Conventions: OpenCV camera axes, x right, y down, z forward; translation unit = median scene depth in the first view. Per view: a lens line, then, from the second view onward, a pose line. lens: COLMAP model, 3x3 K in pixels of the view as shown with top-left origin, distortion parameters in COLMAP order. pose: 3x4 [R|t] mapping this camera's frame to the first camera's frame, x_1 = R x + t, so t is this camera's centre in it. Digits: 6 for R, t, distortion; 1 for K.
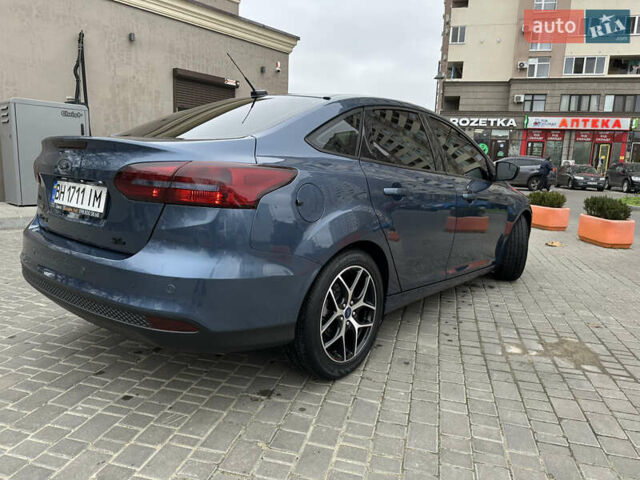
lens RADIAL K [[448.7, 0, 322.3], [0, 448.7, 233.9], [0, 0, 1]] dist [0.053039, -0.061469]
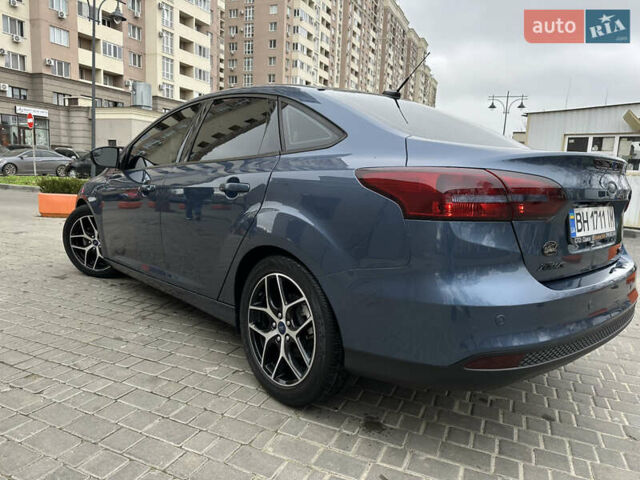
lens RADIAL K [[448.7, 0, 318.4], [0, 448.7, 236.2], [0, 0, 1]] dist [0.053039, -0.061469]
pose [[0.154214, -0.175380, 0.972348, -0.088605], [0.117242, 0.980415, 0.158241, -0.015368], [-0.981057, 0.089597, 0.171755, 0.081516]]
